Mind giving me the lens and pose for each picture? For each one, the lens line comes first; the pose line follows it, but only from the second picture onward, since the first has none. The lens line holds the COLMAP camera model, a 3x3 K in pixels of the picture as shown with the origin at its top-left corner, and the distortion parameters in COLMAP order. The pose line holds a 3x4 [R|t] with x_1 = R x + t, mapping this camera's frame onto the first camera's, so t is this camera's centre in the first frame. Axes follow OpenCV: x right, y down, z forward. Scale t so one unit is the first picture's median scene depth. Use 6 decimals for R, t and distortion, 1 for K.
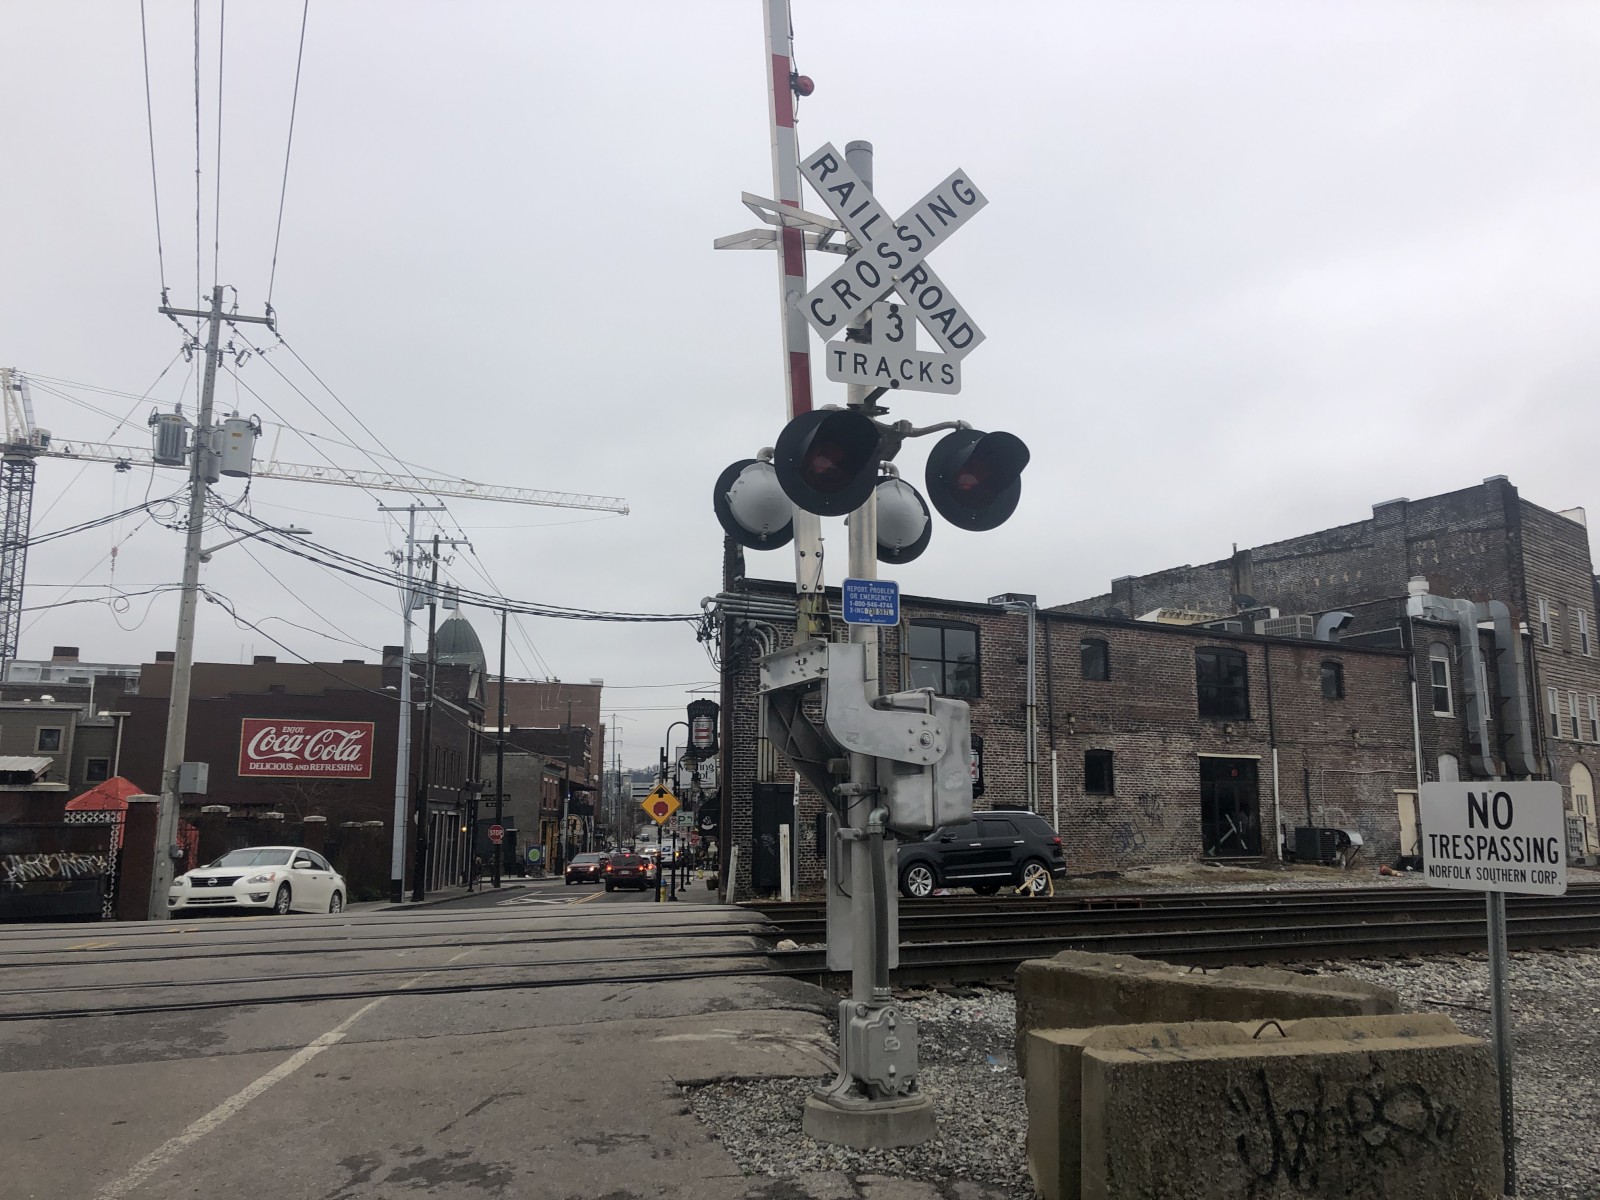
lens RADIAL K [[1303.3, 0, 814.9], [0, 1303.3, 564.1], [0, 0, 1]] dist [0.043885, -0.073691]
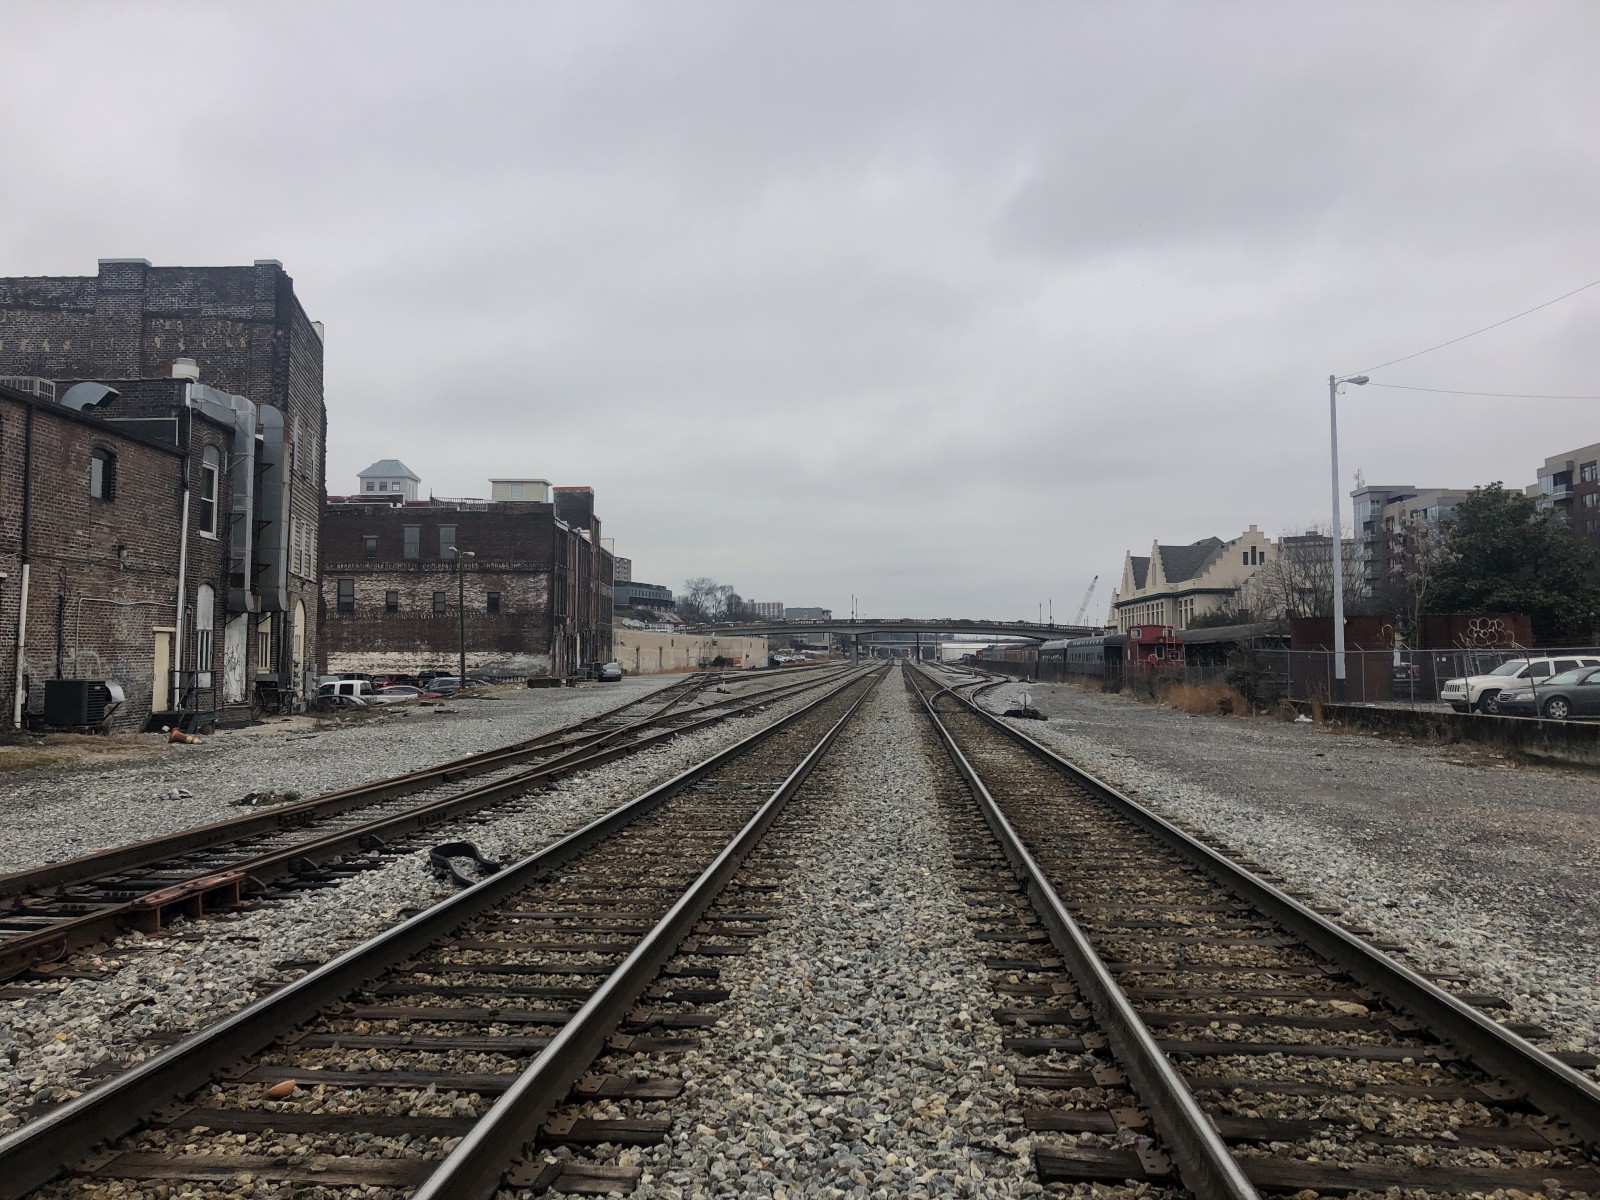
lens RADIAL K [[1303.3, 0, 813.2], [0, 1303.3, 561.3], [0, 0, 1]] dist [0.043885, -0.073691]
pose [[0.488033, 0.065483, 0.870365, -0.032167], [-0.170320, 0.985157, 0.021382, 0.050925], [-0.856046, -0.158675, 0.491942, 0.293677]]
